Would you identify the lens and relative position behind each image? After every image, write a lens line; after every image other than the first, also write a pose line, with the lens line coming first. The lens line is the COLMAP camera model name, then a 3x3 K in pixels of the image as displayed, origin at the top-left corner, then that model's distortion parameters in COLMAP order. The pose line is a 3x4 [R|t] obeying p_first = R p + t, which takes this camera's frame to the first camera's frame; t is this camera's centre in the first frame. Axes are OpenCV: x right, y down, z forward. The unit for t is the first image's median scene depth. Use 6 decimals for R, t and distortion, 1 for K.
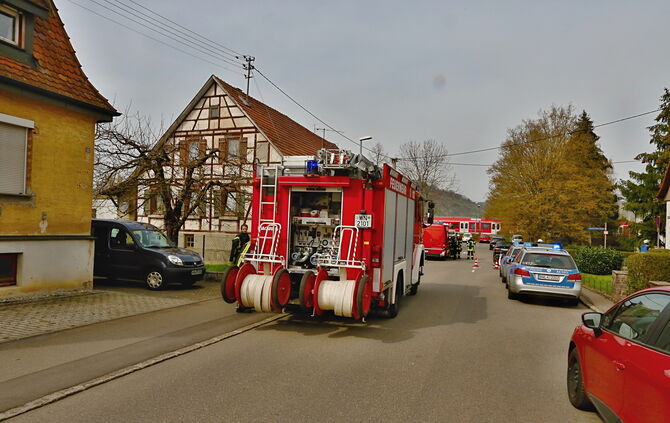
lens RADIAL K [[472.1, 0, 335.0], [0, 472.1, 211.5], [0, 0, 1]] dist [-0.094207, 0.030633]
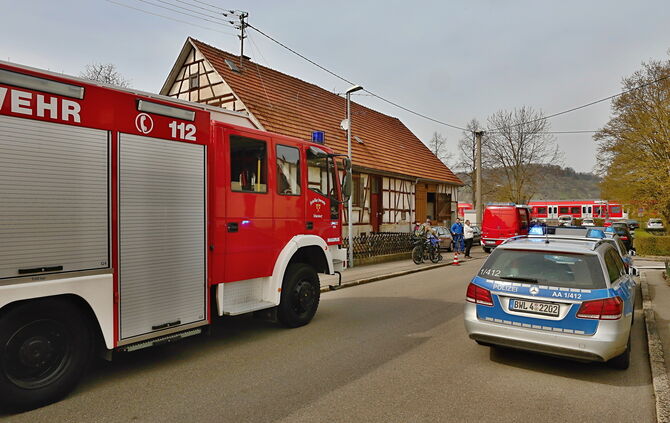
lens RADIAL K [[472.1, 0, 335.0], [0, 472.1, 211.5], [0, 0, 1]] dist [-0.094207, 0.030633]
pose [[0.960117, -0.038074, -0.276994, 0.203109], [0.042014, 0.999083, 0.008302, 0.021571], [0.276424, -0.019608, 0.960836, 0.269386]]
